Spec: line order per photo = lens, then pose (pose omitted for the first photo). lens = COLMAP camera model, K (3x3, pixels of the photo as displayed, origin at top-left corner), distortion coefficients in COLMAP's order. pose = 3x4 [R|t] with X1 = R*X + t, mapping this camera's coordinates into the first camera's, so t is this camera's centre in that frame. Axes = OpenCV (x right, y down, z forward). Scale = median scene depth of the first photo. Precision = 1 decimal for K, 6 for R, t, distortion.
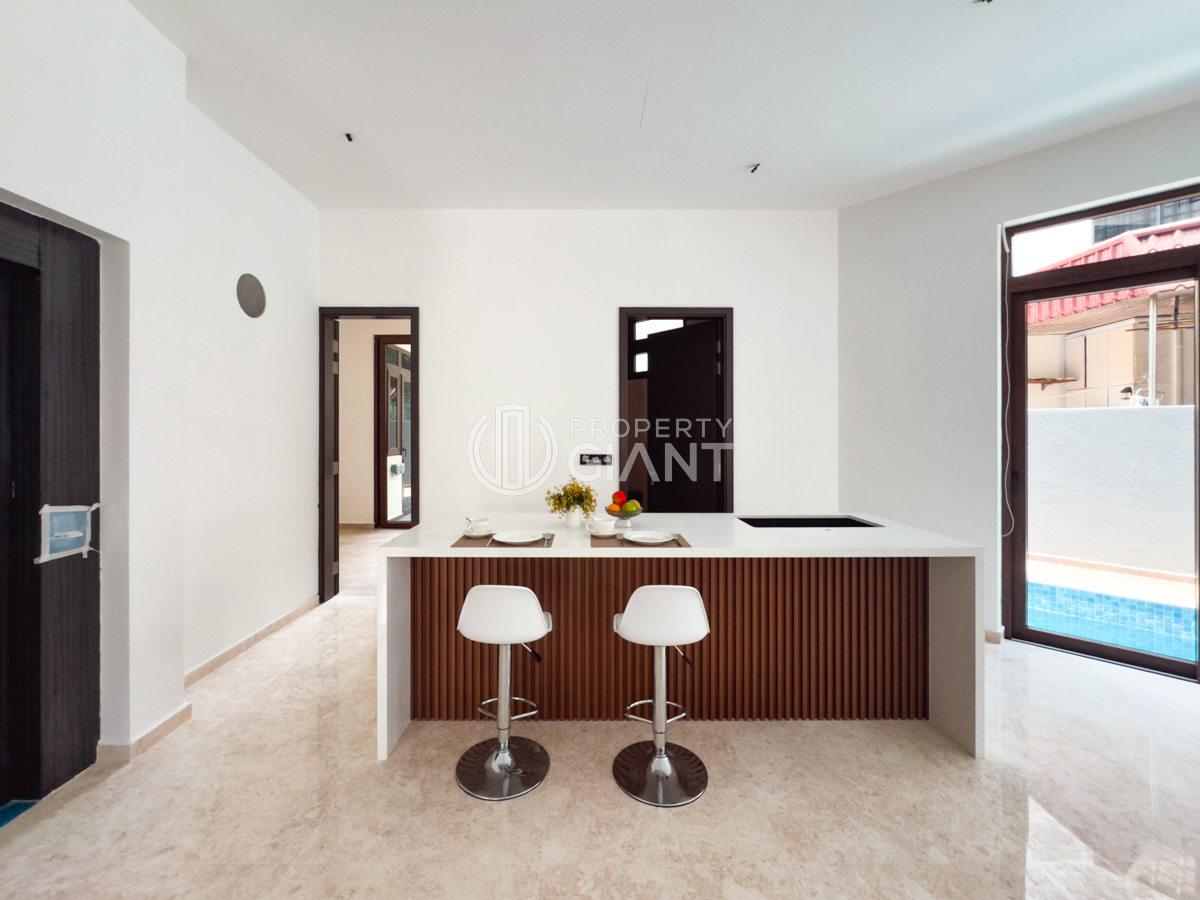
lens RADIAL K [[486.5, 0, 598.4], [0, 486.5, 447.8], [0, 0, 1]] dist [-0.000460, 0.000220]
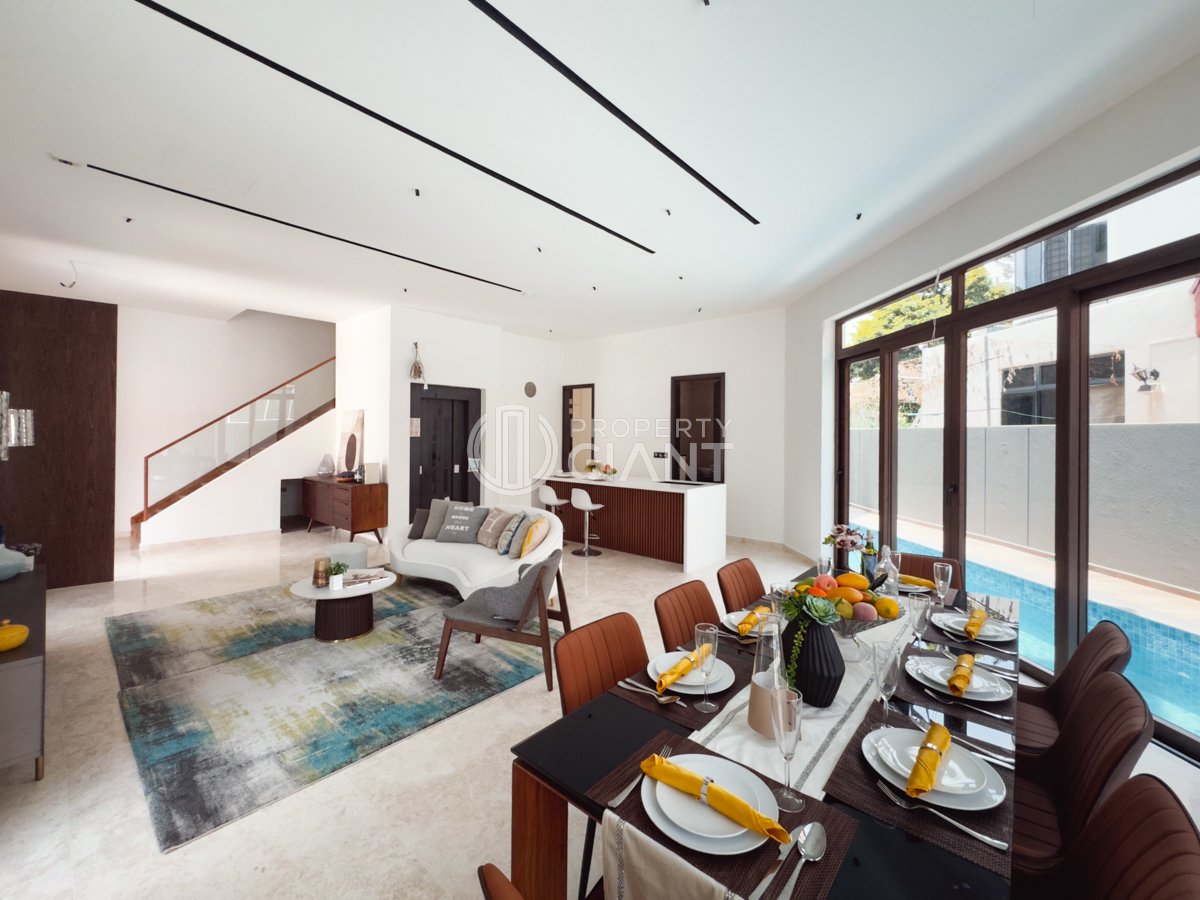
lens RADIAL K [[486.5, 0, 598.4], [0, 486.5, 447.8], [0, 0, 1]] dist [-0.000460, 0.000220]
pose [[0.753963, 0.020014, -0.656612, 1.084166], [-0.028855, 0.999580, -0.002665, 0.006221], [0.656282, 0.020955, 0.754224, -0.630535]]
